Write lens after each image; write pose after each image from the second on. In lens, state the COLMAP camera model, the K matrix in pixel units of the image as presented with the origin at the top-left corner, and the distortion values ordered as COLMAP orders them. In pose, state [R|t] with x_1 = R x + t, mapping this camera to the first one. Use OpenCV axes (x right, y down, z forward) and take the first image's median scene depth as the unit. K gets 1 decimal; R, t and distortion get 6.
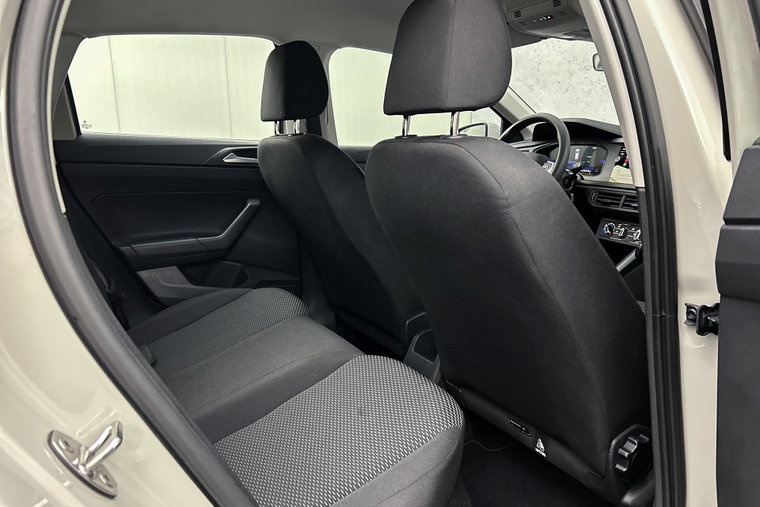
lens RADIAL K [[560.1, 0, 380.2], [0, 560.1, 256.5], [0, 0, 1]] dist [0.075212, -0.094602]
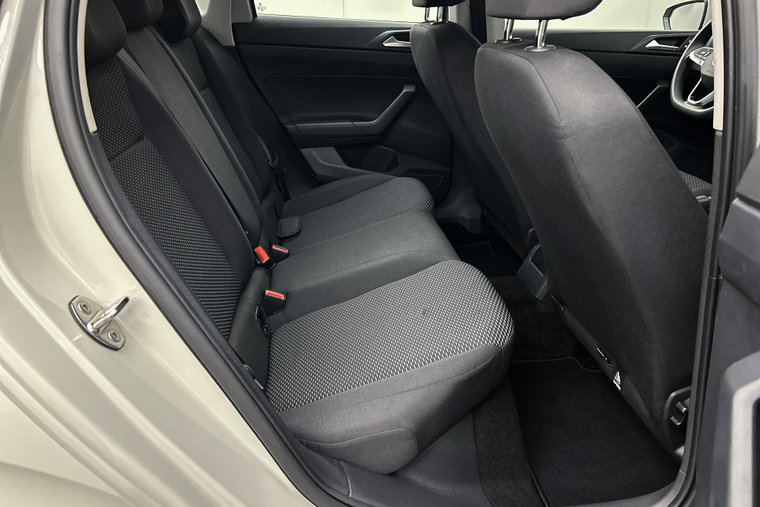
lens RADIAL K [[569.6, 0, 412.1], [0, 569.6, 254.6], [0, 0, 1]] dist [0.080891, -0.106716]
pose [[0.930549, 0.161667, -0.328546, 0.238039], [-0.085585, 0.968431, 0.234131, -0.072065], [0.356025, -0.189752, 0.915008, 0.007725]]
